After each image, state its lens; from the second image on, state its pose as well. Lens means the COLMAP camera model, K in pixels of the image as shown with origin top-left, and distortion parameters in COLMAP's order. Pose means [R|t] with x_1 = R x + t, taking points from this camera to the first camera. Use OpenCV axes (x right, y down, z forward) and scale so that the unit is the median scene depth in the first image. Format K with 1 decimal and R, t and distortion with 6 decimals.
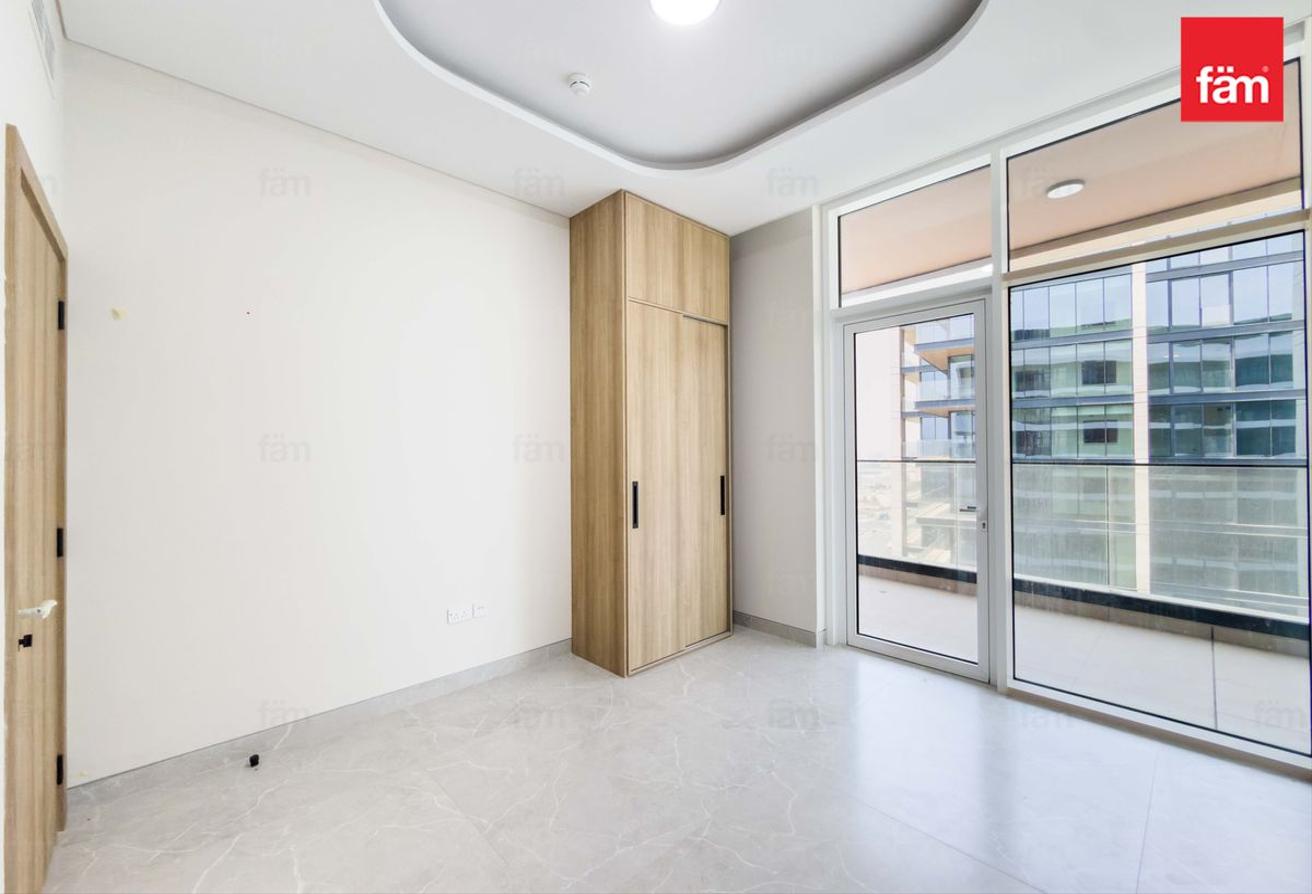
lens RADIAL K [[527.5, 0, 648.9], [0, 527.5, 445.7], [0, 0, 1]] dist [0.004123, -0.000315]
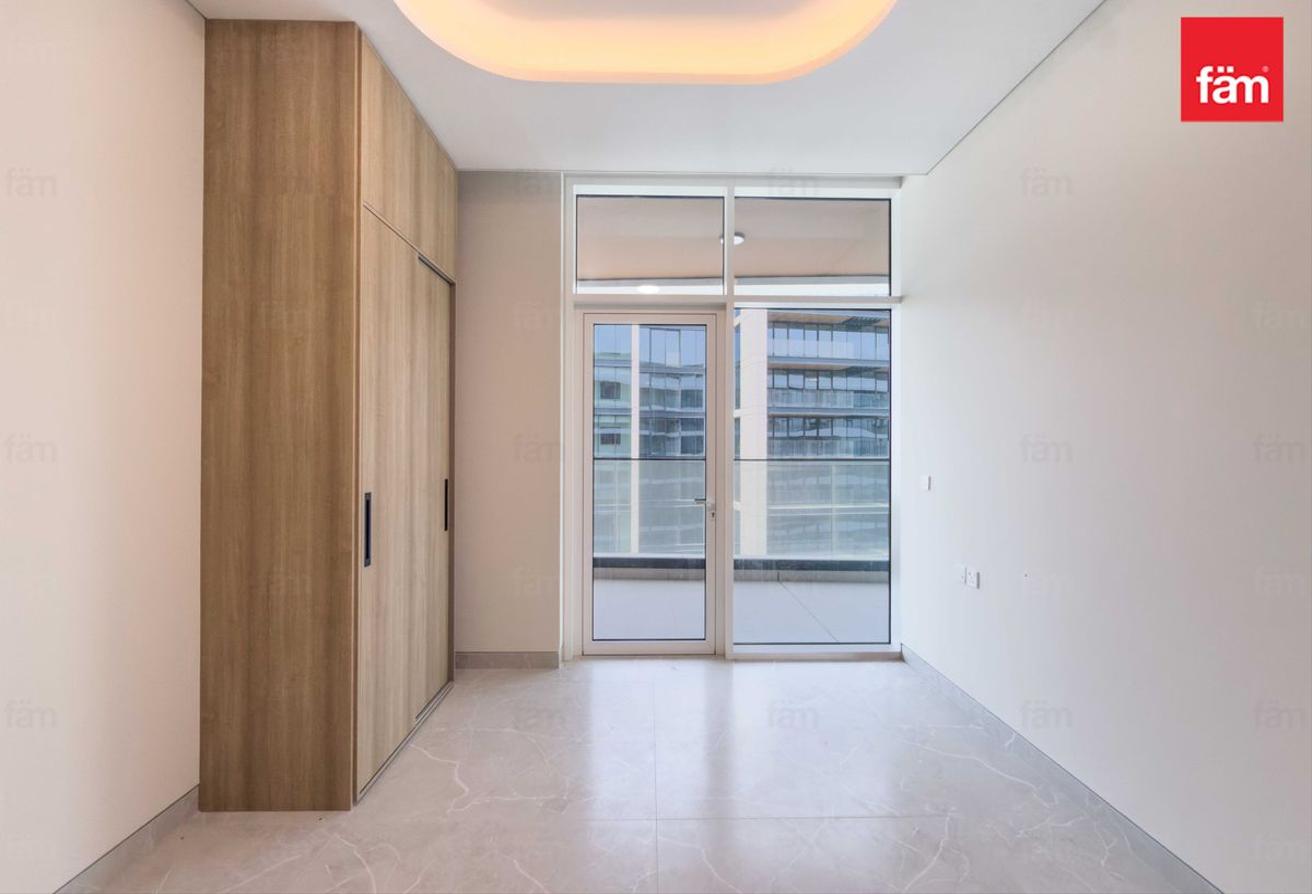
lens RADIAL K [[527.5, 0, 648.4], [0, 527.5, 446.5], [0, 0, 1]] dist [0.004123, -0.000315]
pose [[0.675358, 0.011943, 0.737393, -0.237134], [-0.015684, 0.999875, -0.001829, 0.006456], [-0.737323, -0.010330, 0.675462, 0.281137]]
